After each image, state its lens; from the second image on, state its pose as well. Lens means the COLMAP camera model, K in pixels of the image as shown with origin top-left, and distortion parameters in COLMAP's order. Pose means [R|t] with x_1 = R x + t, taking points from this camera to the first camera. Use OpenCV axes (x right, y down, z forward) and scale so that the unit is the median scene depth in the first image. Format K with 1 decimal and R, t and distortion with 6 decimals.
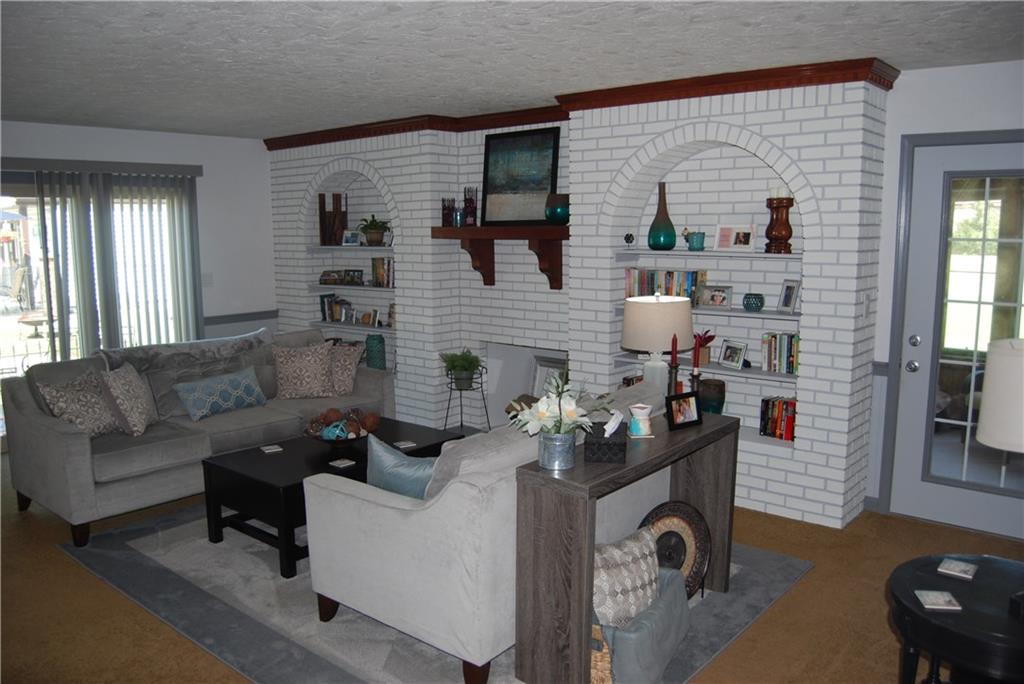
lens RADIAL K [[809.4, 0, 507.4], [0, 809.4, 344.6], [0, 0, 1]] dist [-0.086700, 0.026114]
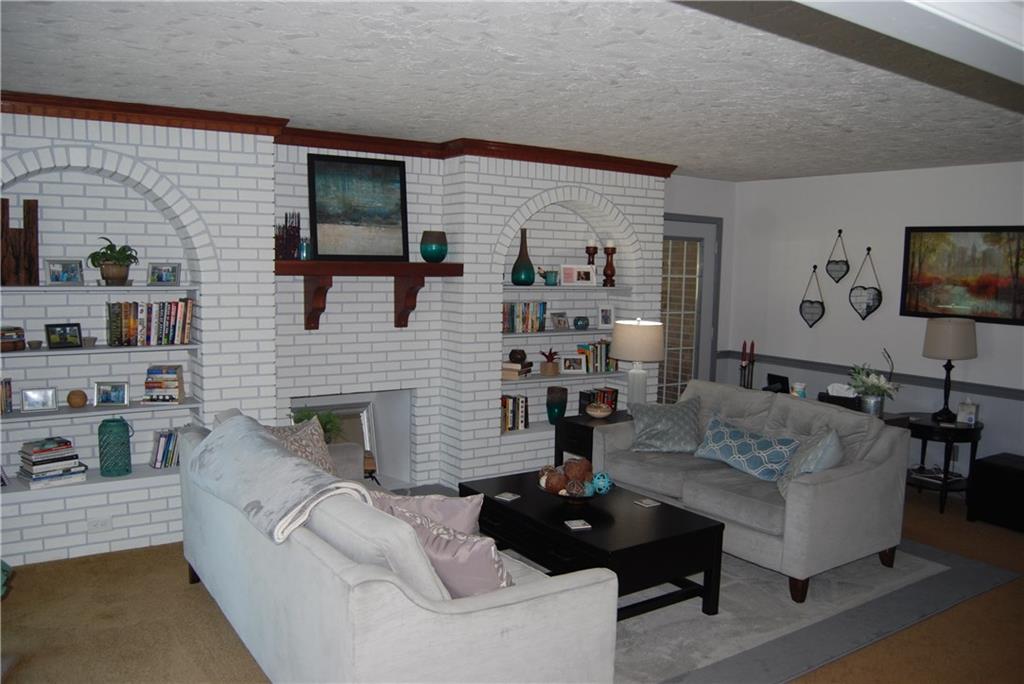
lens RADIAL K [[809.4, 0, 507.1], [0, 809.4, 343.6], [0, 0, 1]] dist [-0.086700, 0.026114]
pose [[0.262046, -0.081180, 0.961635, -0.866415], [0.116513, 0.991828, 0.051980, -0.087197], [-0.957996, 0.098422, 0.269363, 0.638056]]
